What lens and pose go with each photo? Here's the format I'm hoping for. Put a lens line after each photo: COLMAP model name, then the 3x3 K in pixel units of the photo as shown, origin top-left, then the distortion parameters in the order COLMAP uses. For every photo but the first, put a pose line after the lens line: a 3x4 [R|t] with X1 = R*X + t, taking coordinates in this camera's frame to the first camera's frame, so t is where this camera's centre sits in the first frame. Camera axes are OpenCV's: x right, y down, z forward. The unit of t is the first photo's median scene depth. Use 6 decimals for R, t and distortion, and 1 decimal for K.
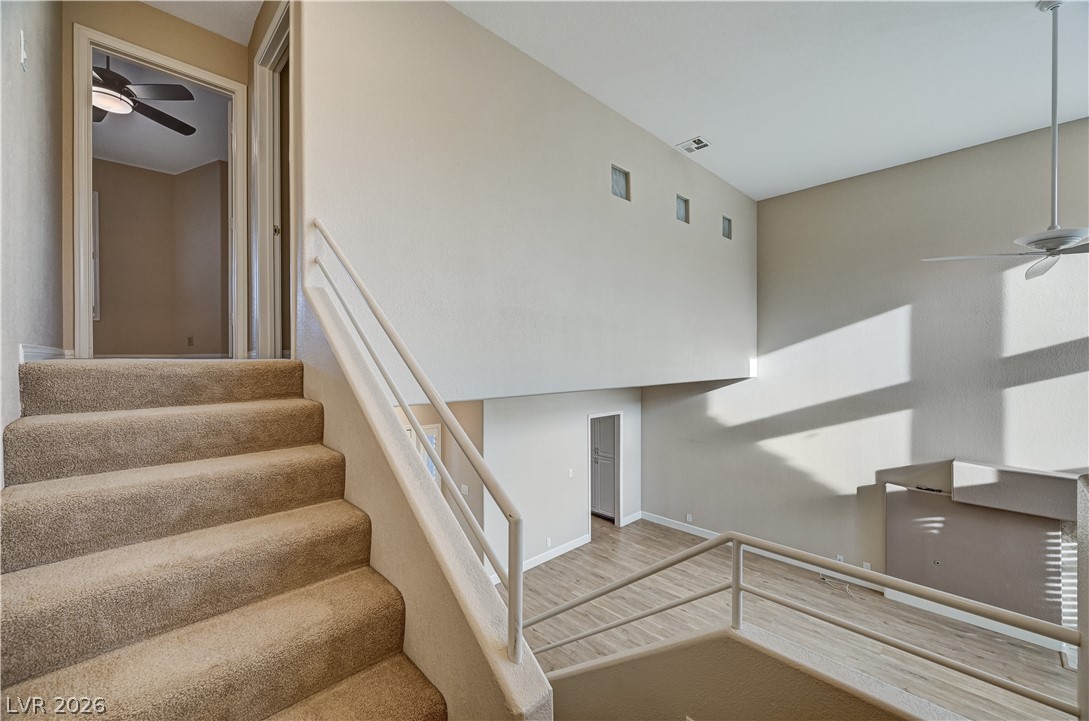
lens RADIAL K [[433.8, 0, 549.7], [0, 433.8, 356.2], [0, 0, 1]] dist [-0.000955, -0.000121]
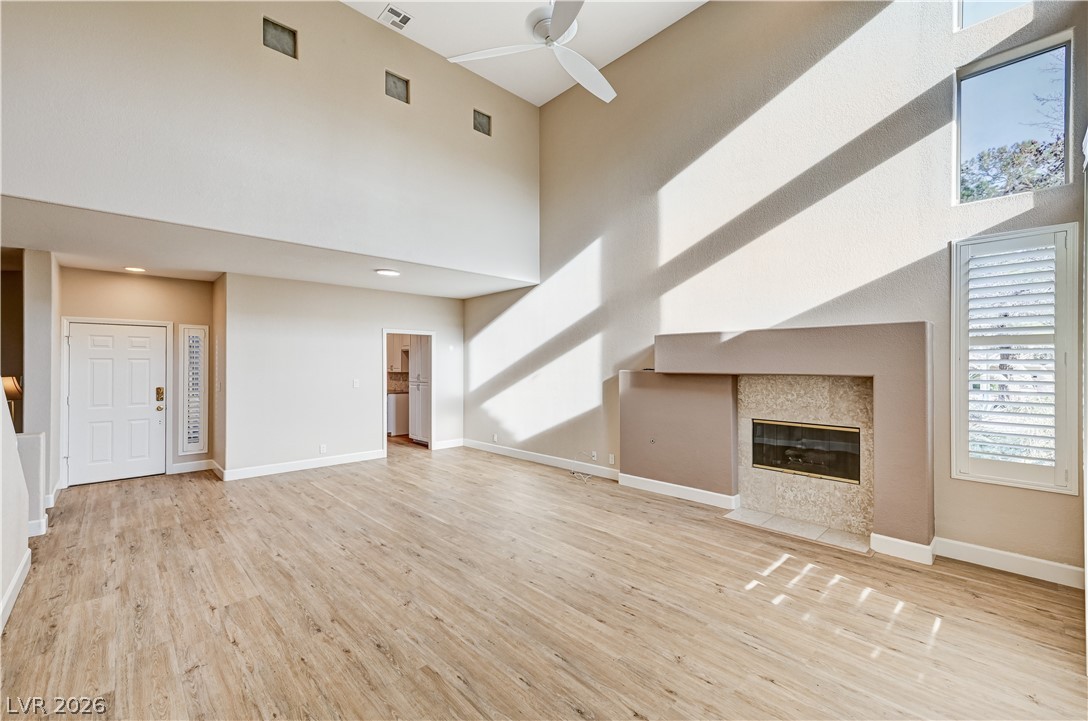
lens RADIAL K [[448.7, 0, 544.0], [0, 448.7, 360.5], [0, 0, 1]] dist [0.007744, 0.000167]
pose [[0.999895, -0.002560, -0.014275, 0.507042], [0.002495, 0.999986, -0.004587, 0.228399], [0.014286, 0.004551, 0.999888, -0.022448]]
